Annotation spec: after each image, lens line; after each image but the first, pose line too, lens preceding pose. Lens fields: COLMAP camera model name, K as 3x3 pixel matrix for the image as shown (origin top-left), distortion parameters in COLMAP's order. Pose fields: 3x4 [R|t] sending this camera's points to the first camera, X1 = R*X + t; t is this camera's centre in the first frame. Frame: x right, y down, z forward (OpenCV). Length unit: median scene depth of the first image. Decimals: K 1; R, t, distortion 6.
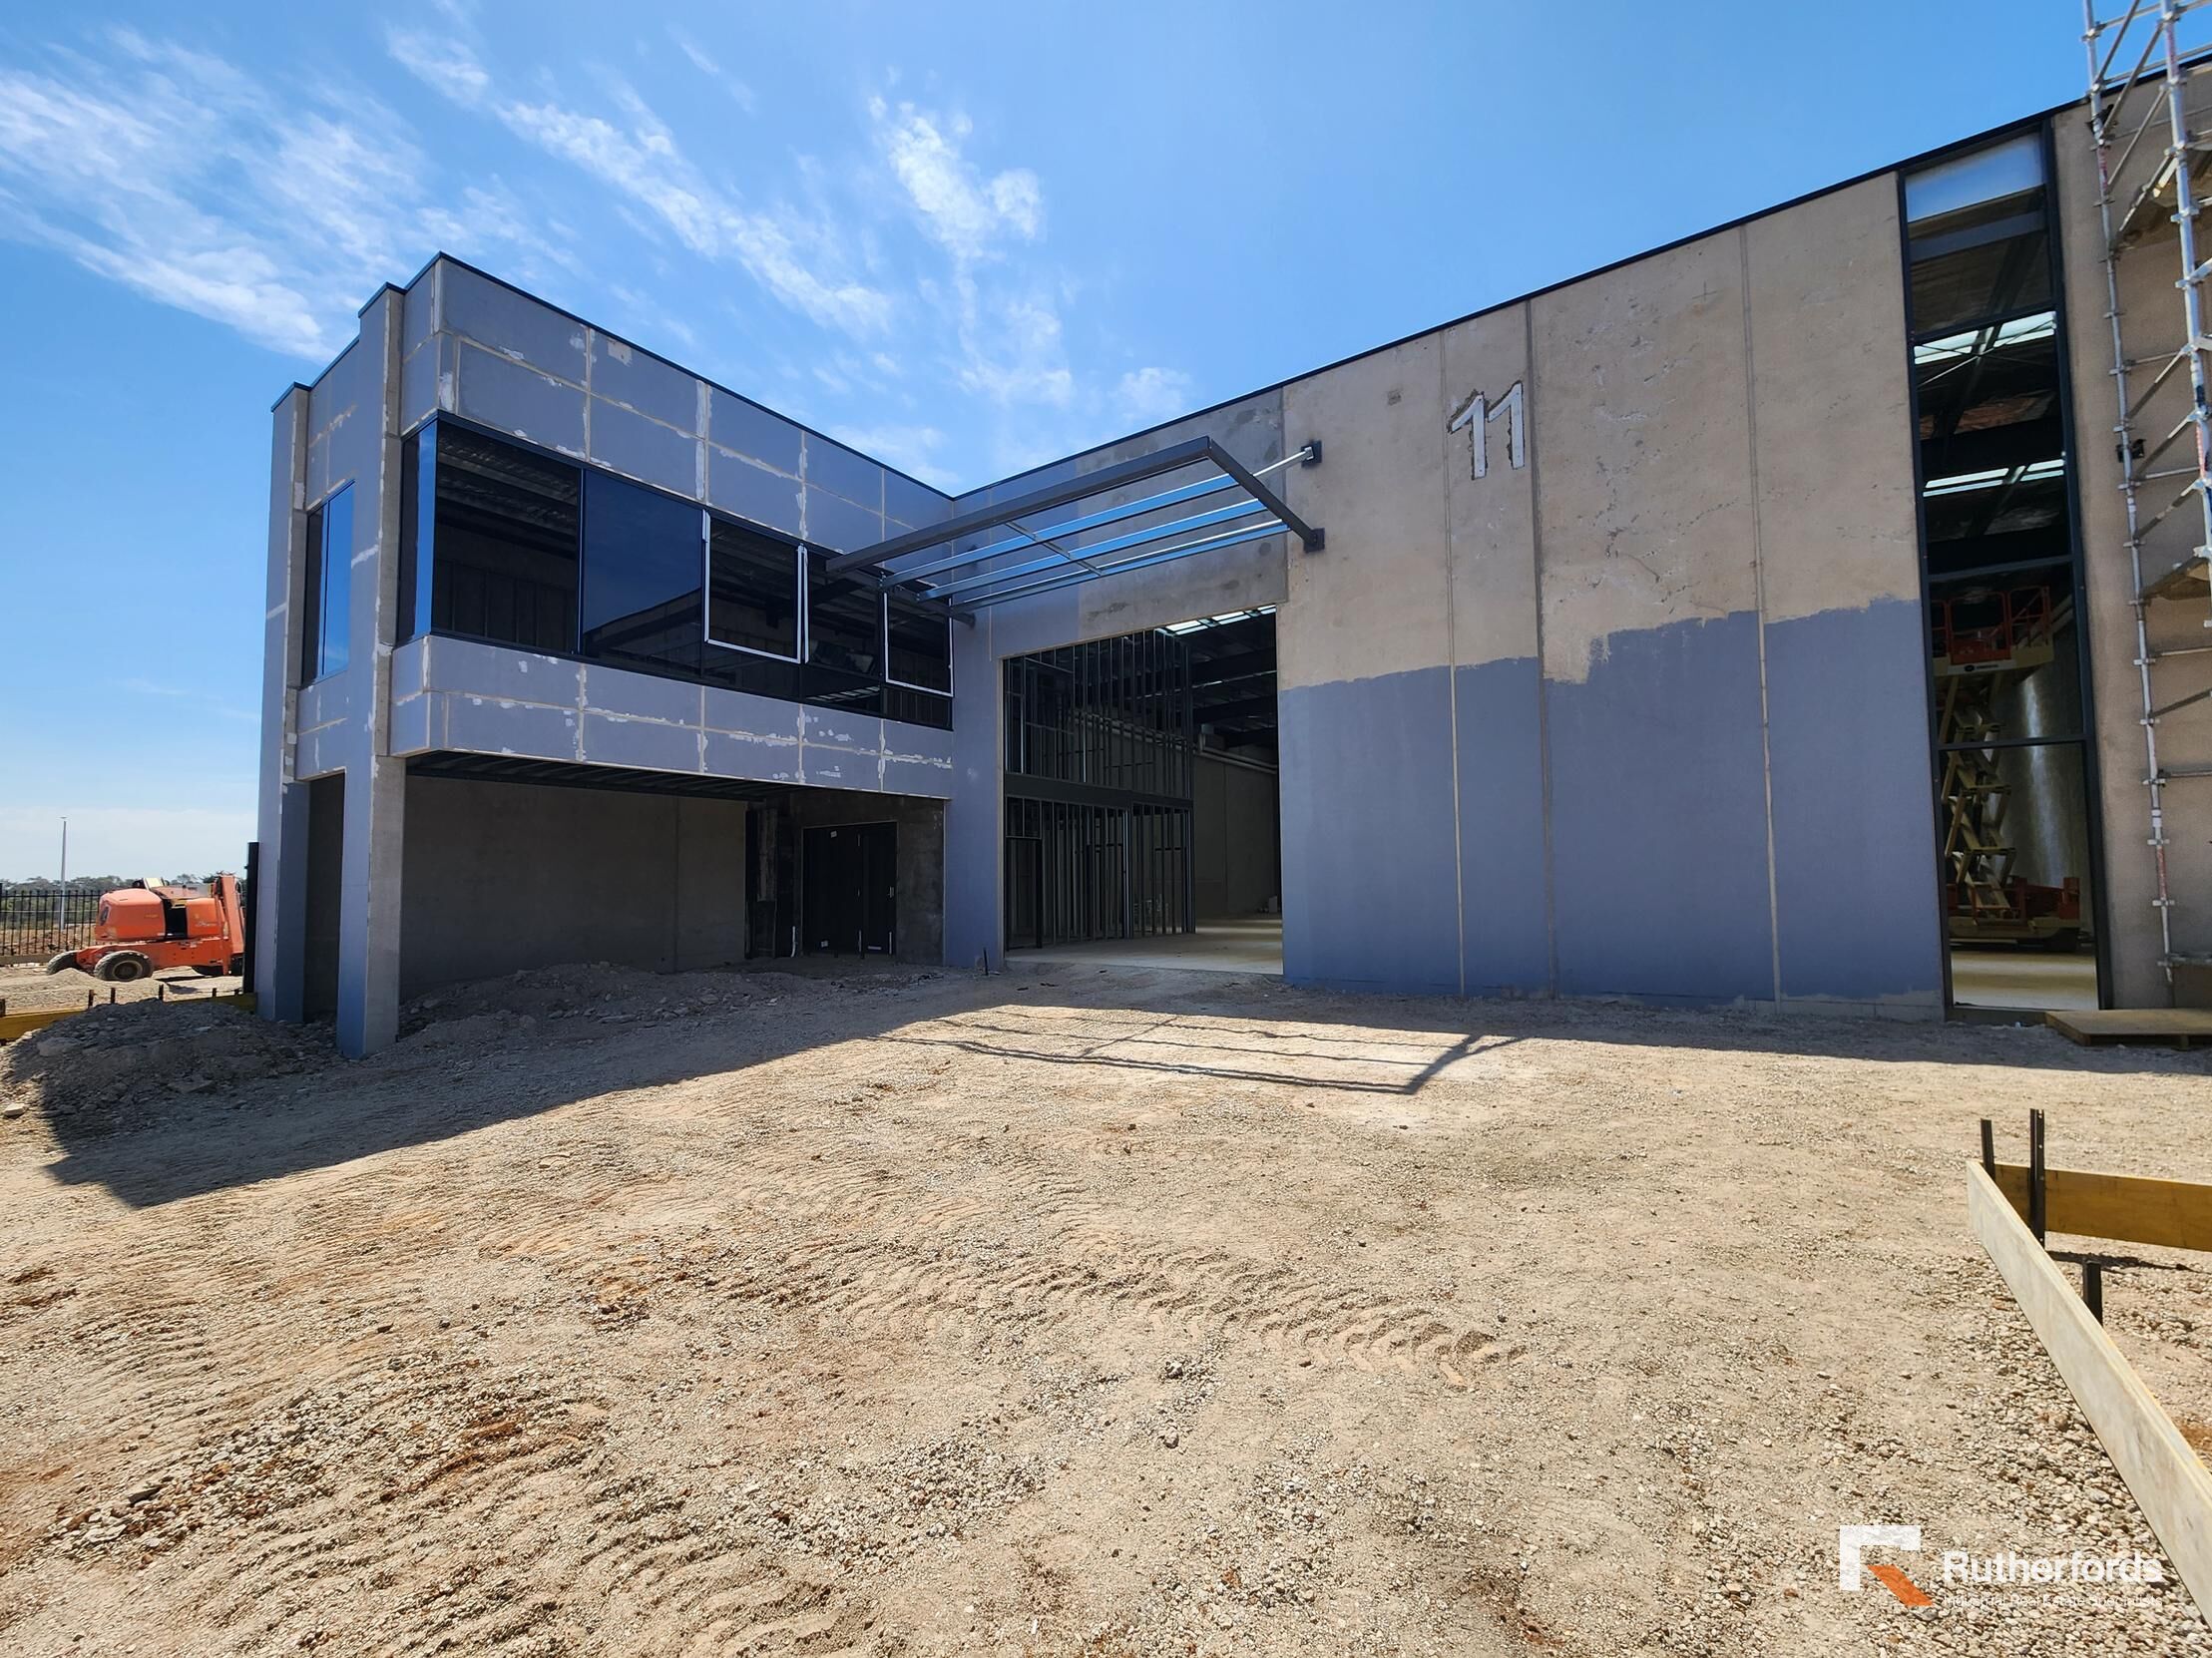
lens RADIAL K [[907.8, 0, 1101.7], [0, 907.8, 829.9], [0, 0, 1]] dist [-0.002546, -0.000473]
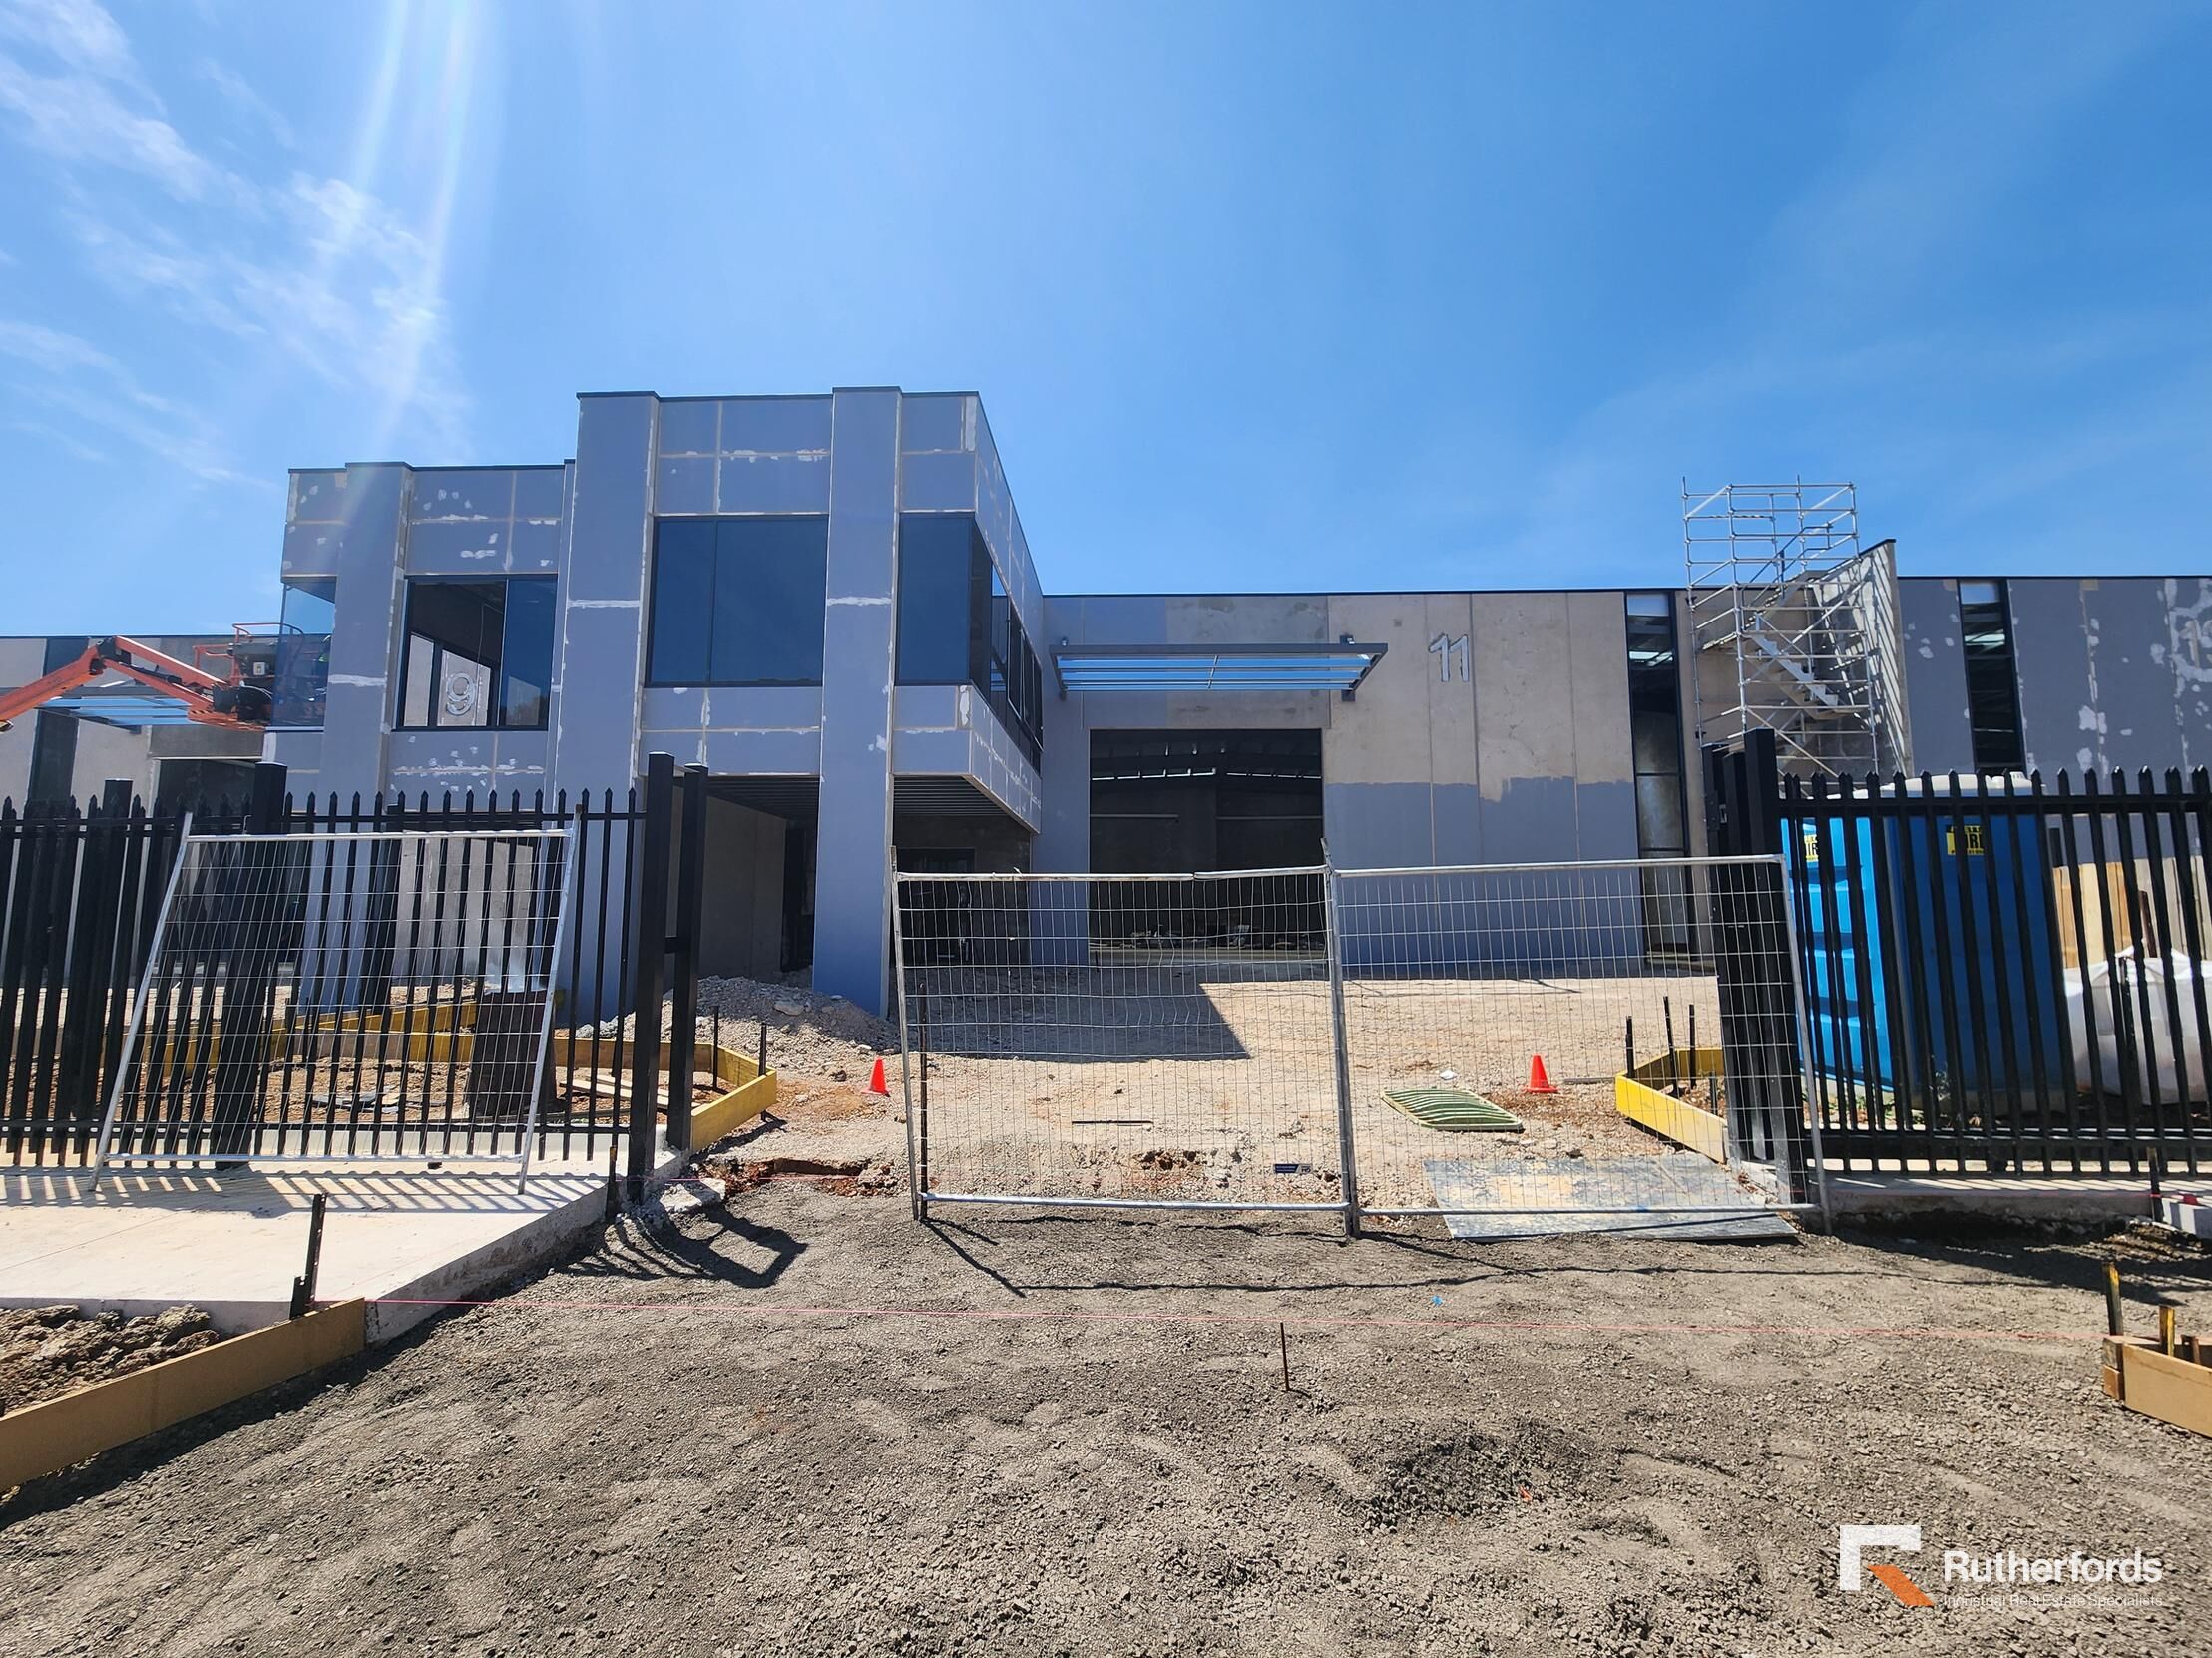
lens RADIAL K [[907.8, 0, 1114.9], [0, 907.8, 823.6], [0, 0, 1]] dist [-0.002546, -0.000473]
pose [[0.838882, 0.076856, 0.538861, -1.128989], [-0.046057, 0.996453, -0.070422, 0.053395], [-0.542362, 0.034257, 0.839446, -0.156952]]
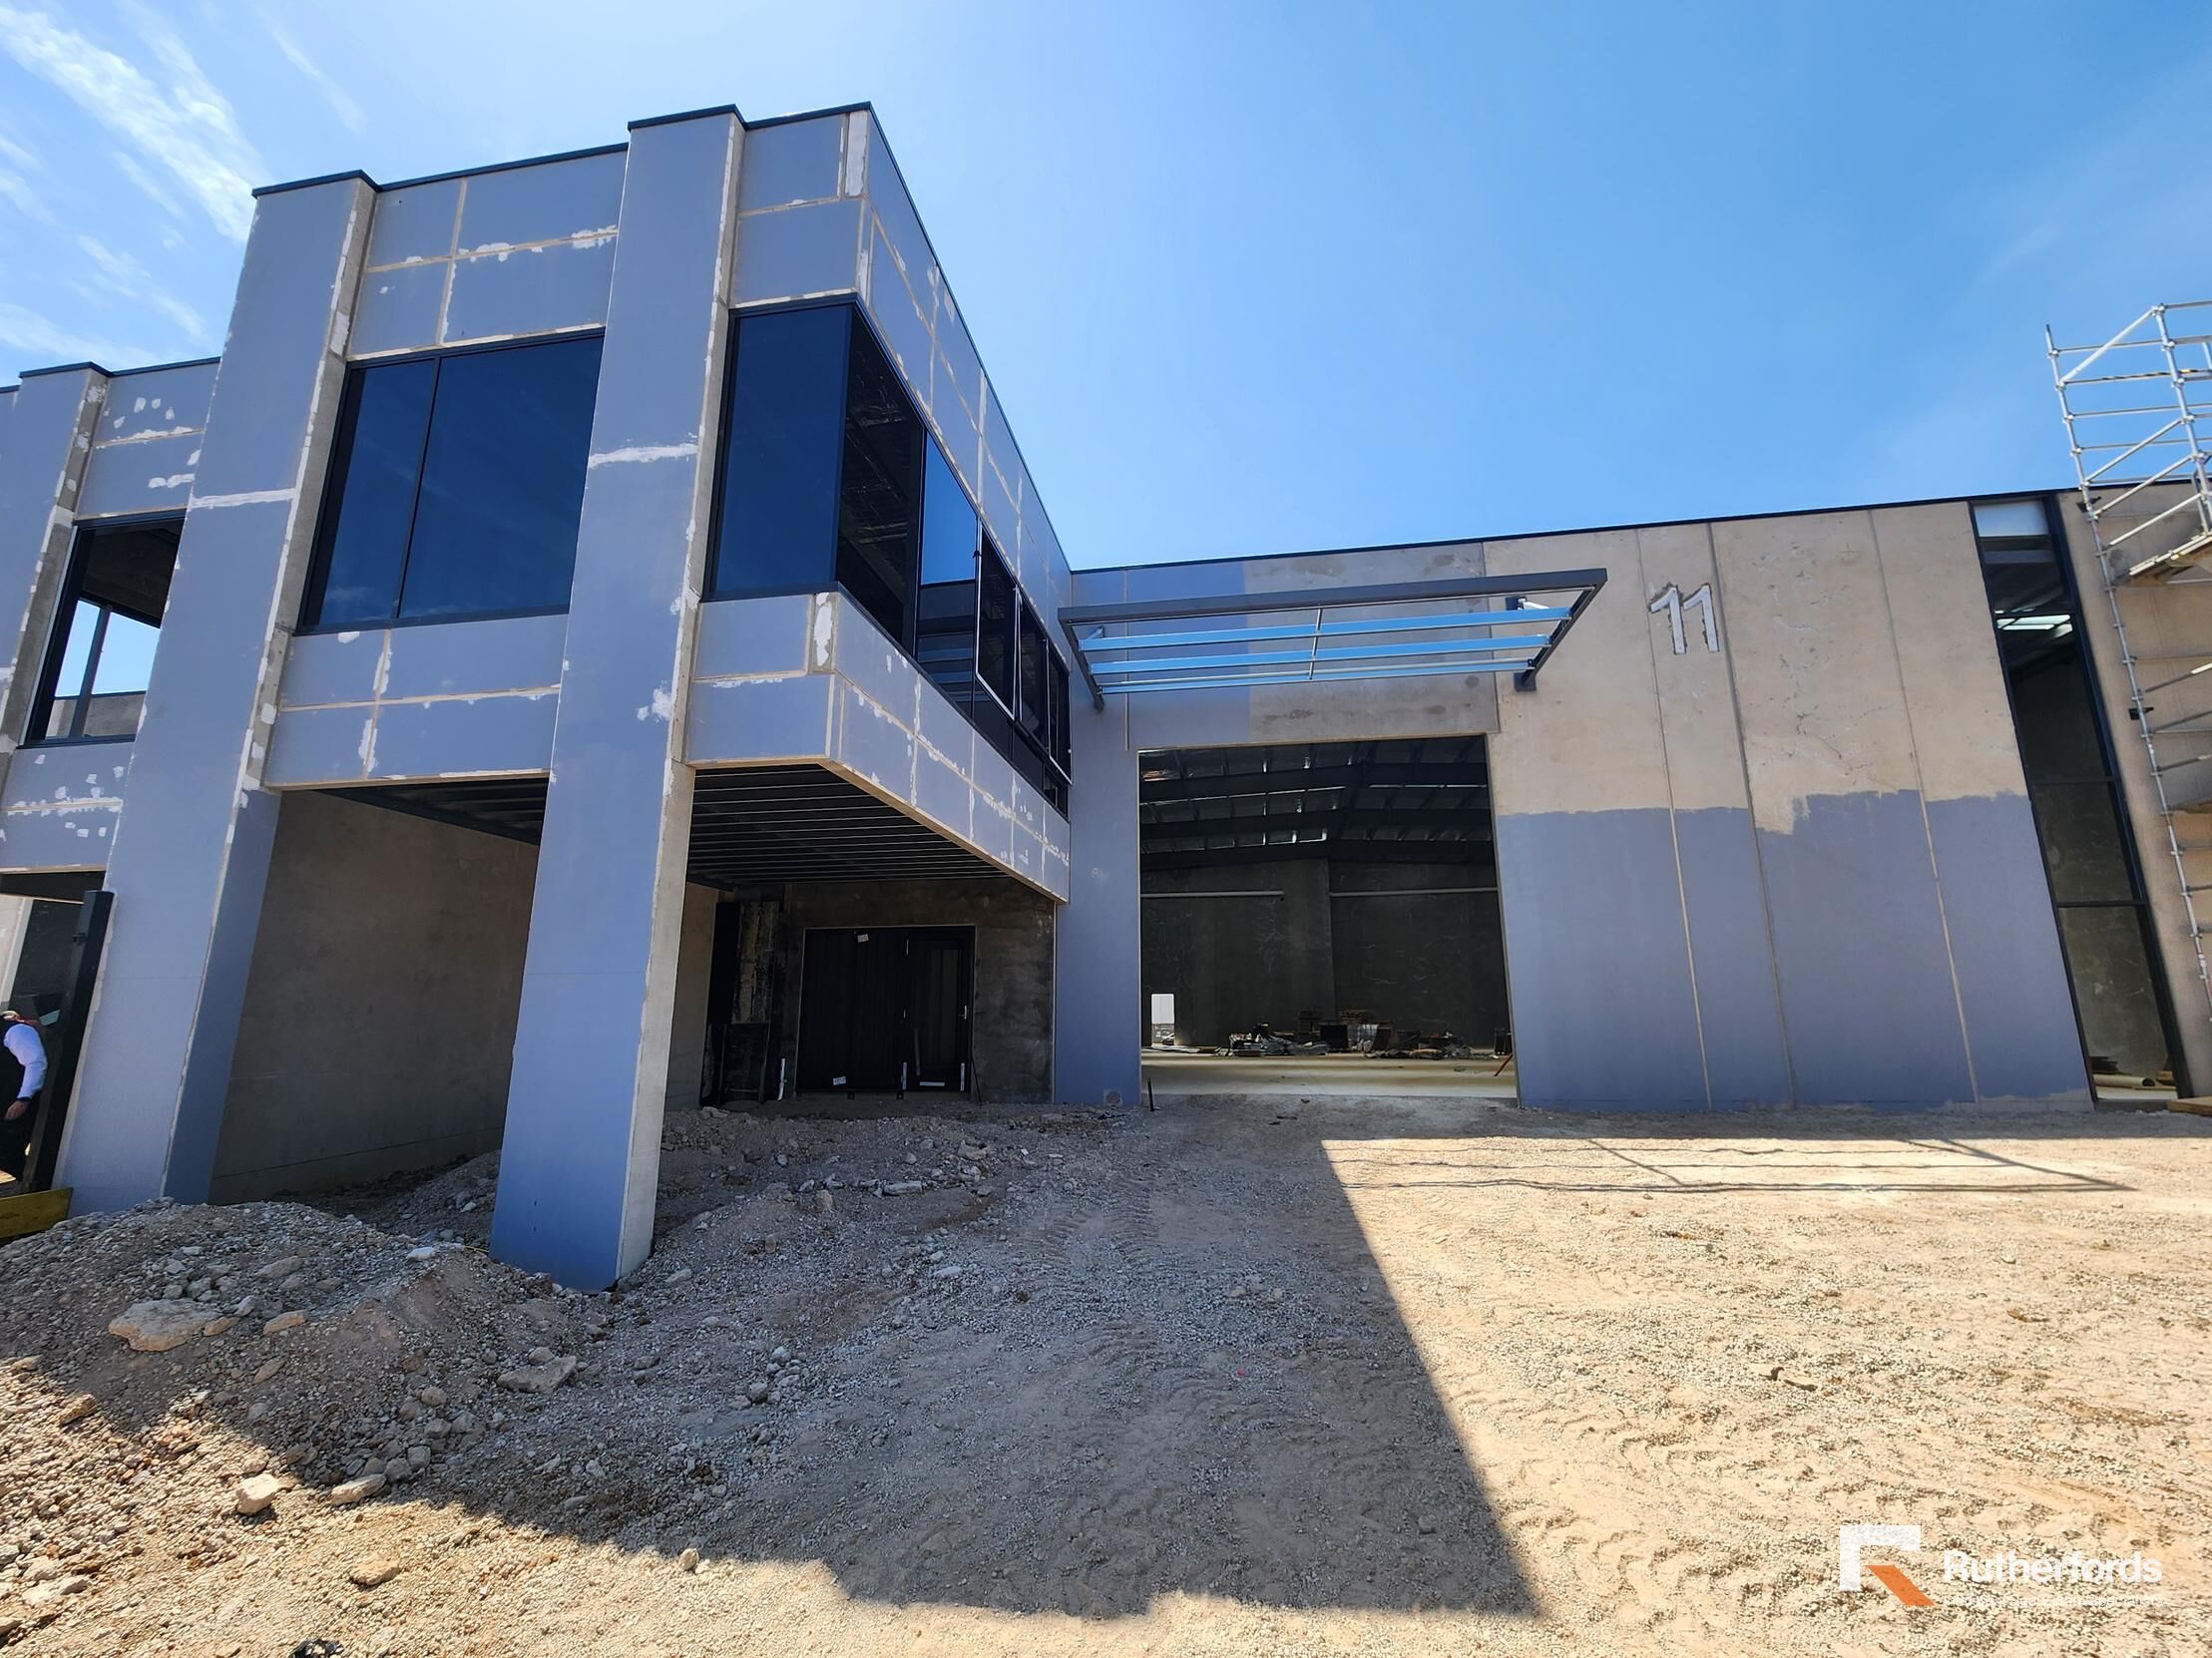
lens RADIAL K [[907.8, 0, 1112.1], [0, 907.8, 827.9], [0, 0, 1]] dist [-0.002546, -0.000473]
pose [[0.900230, 0.099976, 0.423781, -0.748128], [-0.034151, 0.986497, -0.160182, 0.049414], [-0.434073, 0.129728, 0.891488, 0.312642]]
